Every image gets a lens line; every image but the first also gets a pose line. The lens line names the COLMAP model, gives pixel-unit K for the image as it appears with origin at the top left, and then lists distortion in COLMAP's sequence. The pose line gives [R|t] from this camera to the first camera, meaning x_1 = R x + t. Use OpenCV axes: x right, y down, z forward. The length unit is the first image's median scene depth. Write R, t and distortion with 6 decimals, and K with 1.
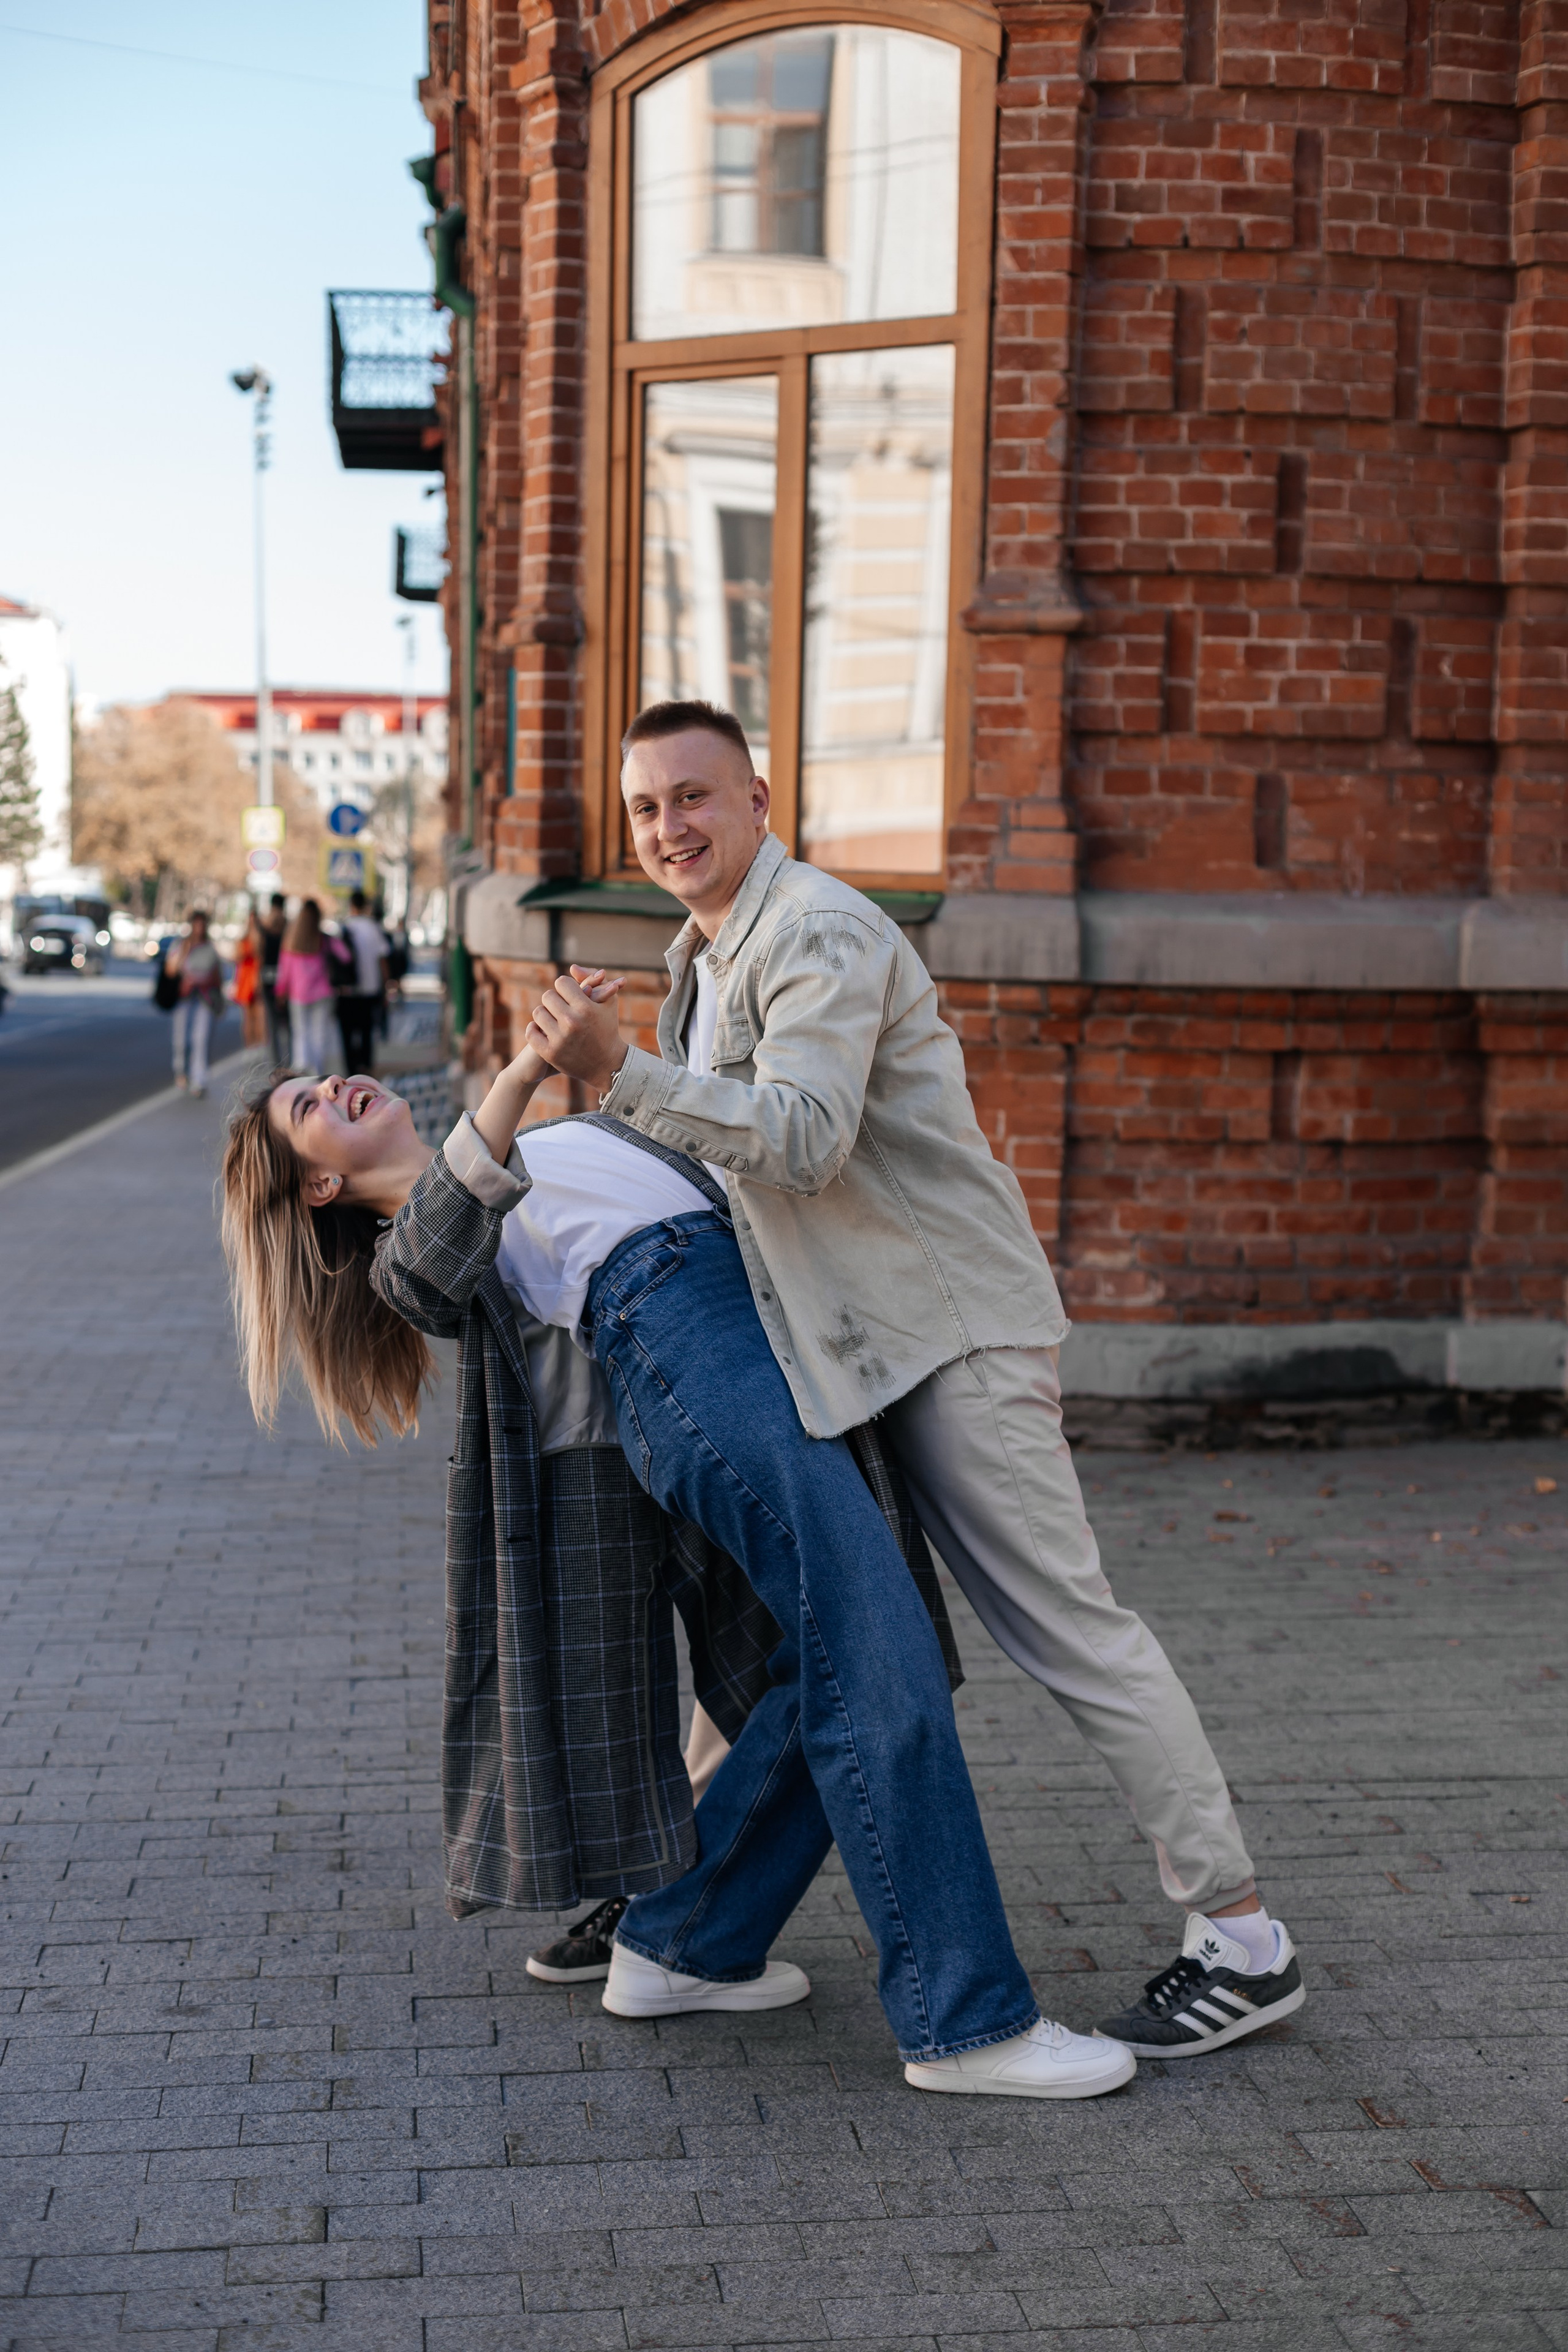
lens RADIAL K [[3753.5, 0, 819.7], [0, 3753.5, 1274.1], [0, 0, 1]] dist [0.030365, 0.000000]
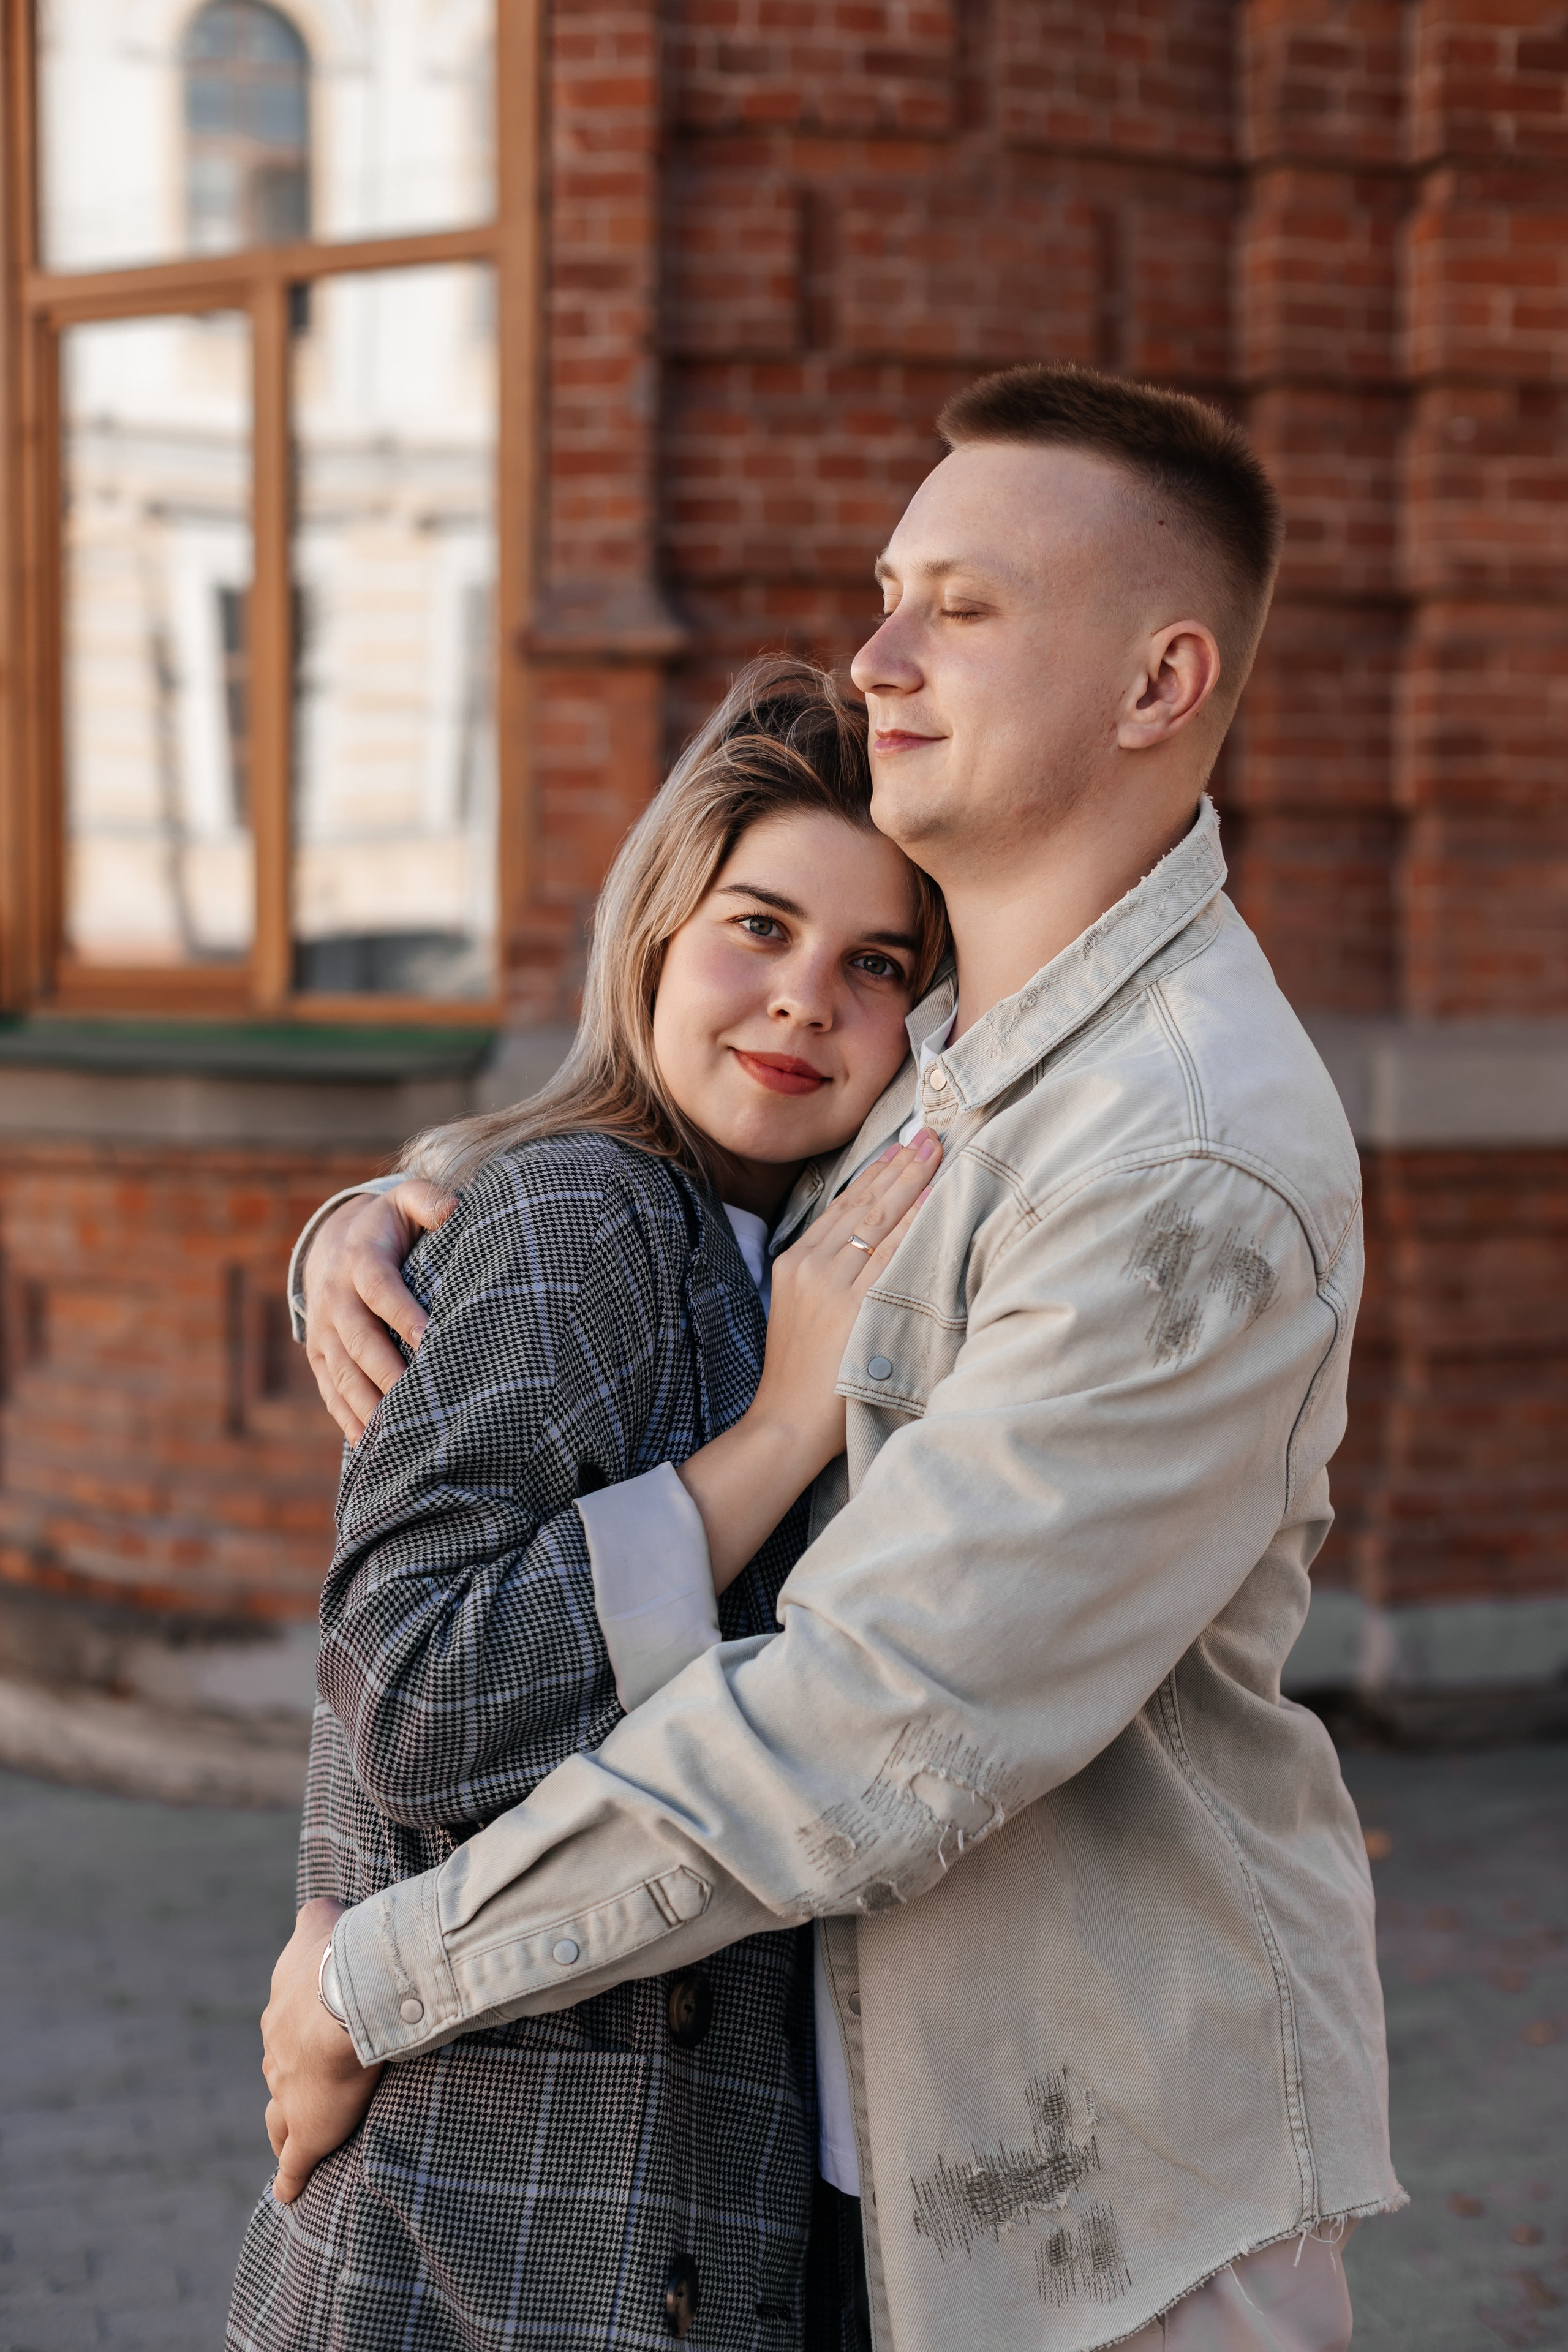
lens RADIAL K [[3753.5, 0, 854.9], [0, 3753.5, 1268.7], [0, 0, 1]] dist [0.030365, 0.000000]
pose [[0.989616, -0.028055, 0.140975, -0.002111], [0.031262, 0.999299, -0.020588, -0.039068], [-0.140298, 0.024782, 0.989799, 0.288854]]
